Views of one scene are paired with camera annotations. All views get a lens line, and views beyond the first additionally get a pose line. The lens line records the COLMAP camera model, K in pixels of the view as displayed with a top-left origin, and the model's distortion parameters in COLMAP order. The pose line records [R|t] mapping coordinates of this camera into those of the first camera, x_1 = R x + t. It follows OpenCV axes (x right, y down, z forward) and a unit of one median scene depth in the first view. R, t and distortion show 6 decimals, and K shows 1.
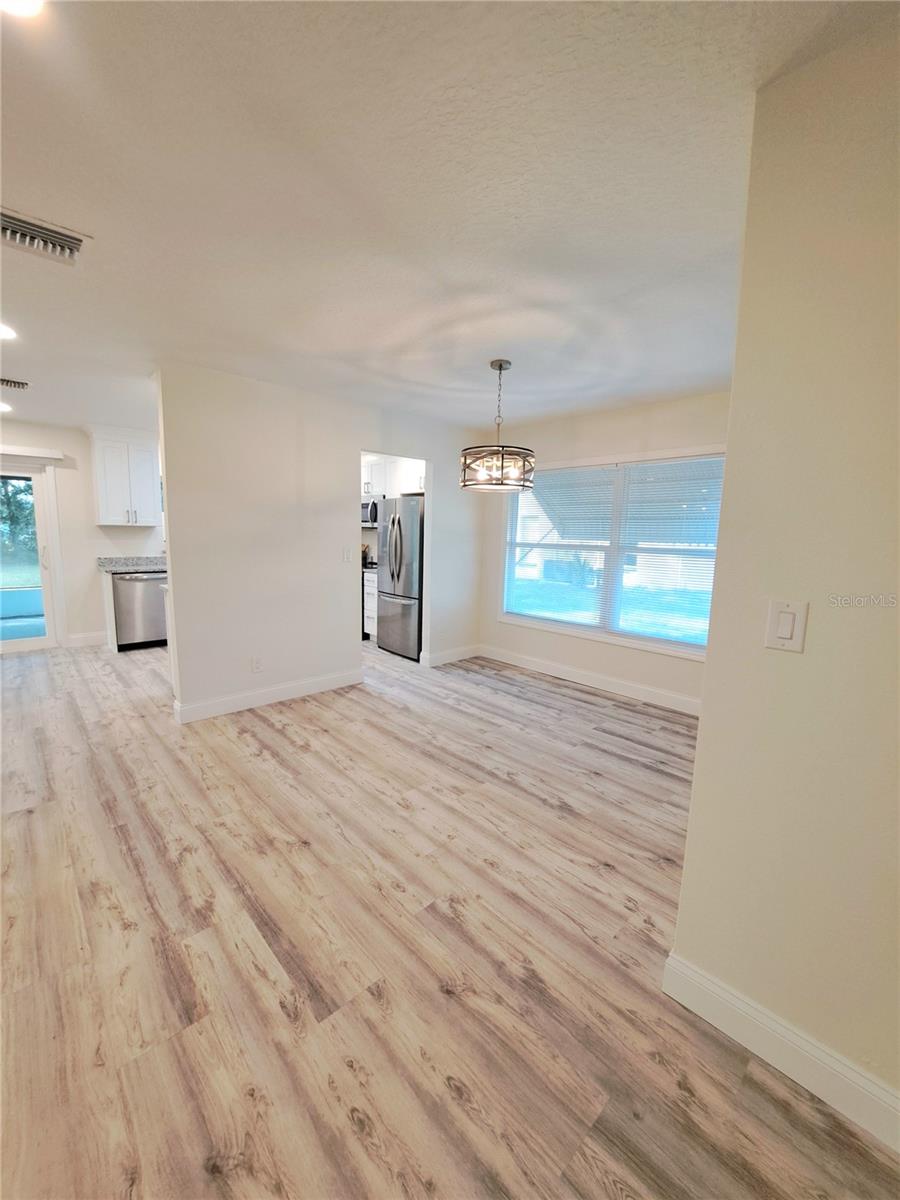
lens RADIAL K [[479.4, 0, 451.6], [0, 479.4, 600.6], [0, 0, 1]] dist [-0.011787, 0.000474]
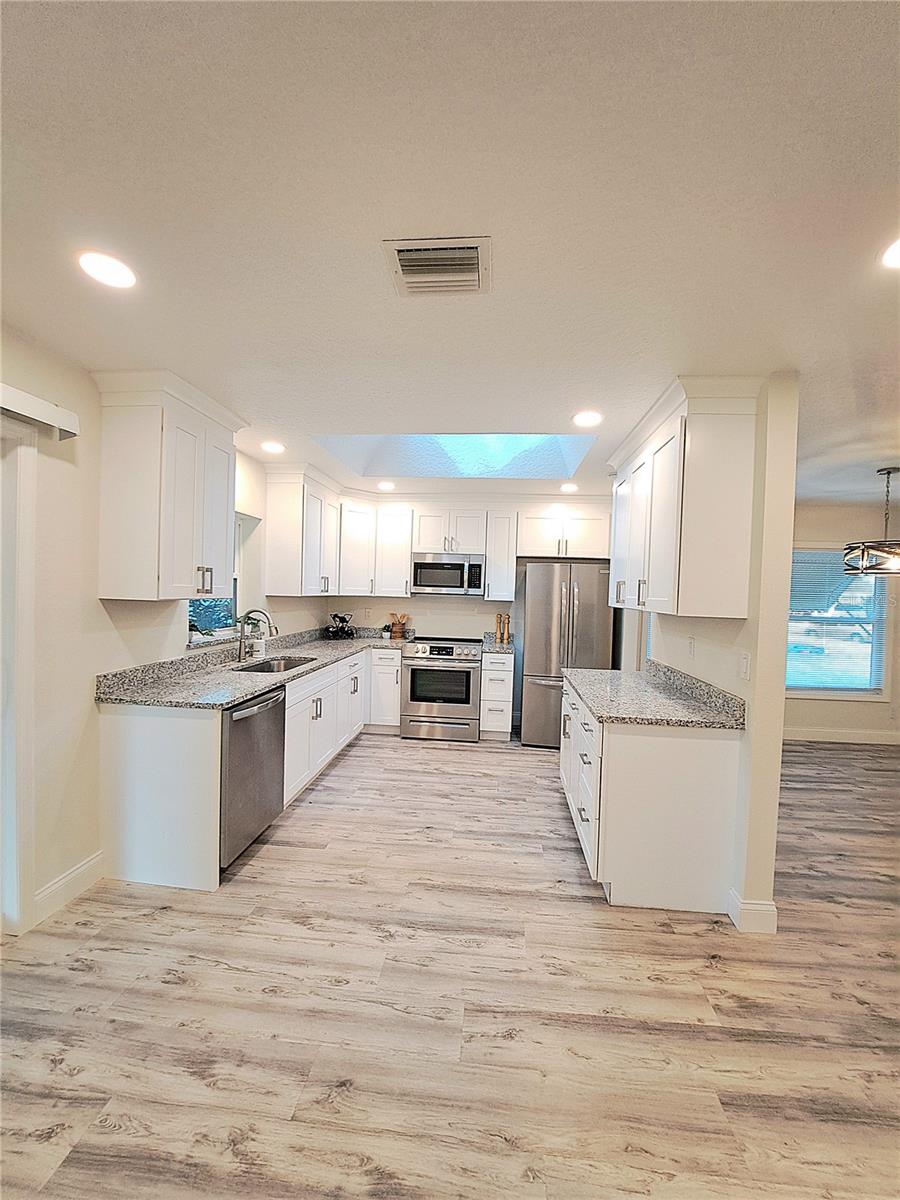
lens RADIAL K [[479.4, 0, 455.2], [0, 479.4, 598.2], [0, 0, 1]] dist [-0.011787, 0.000474]
pose [[0.736377, -0.012706, 0.676452, -1.237445], [0.078895, 0.994615, -0.067203, -0.163621], [-0.671956, 0.102855, 0.733414, 0.745555]]
